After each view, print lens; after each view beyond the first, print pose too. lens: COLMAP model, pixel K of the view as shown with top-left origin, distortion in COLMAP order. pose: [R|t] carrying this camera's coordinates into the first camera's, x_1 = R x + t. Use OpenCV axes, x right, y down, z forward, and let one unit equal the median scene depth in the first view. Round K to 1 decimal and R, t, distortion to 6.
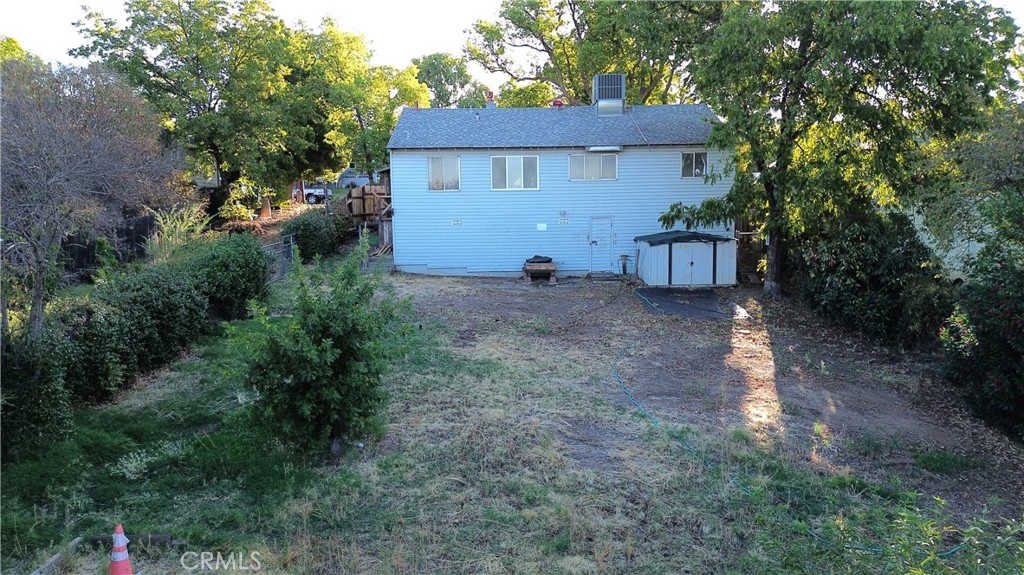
lens RADIAL K [[743.9, 0, 512.0], [0, 743.9, 287.5], [0, 0, 1]] dist [0.071701, -0.004352]
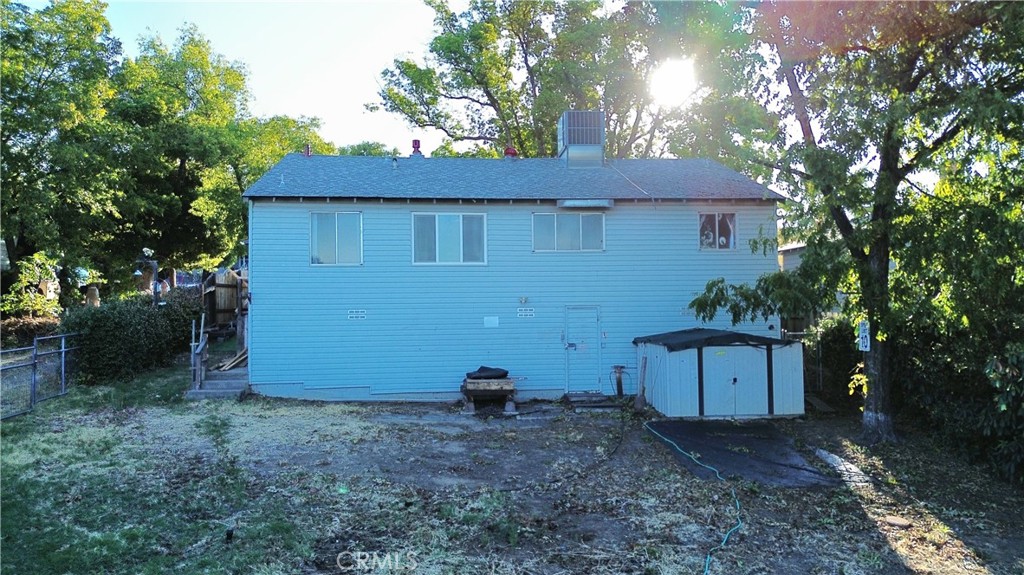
lens RADIAL K [[743.9, 0, 512.0], [0, 743.9, 287.5], [0, 0, 1]] dist [0.071701, -0.004352]
pose [[0.996480, 0.005649, 0.083642, 0.004241], [0.006532, 0.989460, -0.144656, -0.018090], [-0.083578, 0.144693, 0.985940, 0.365825]]
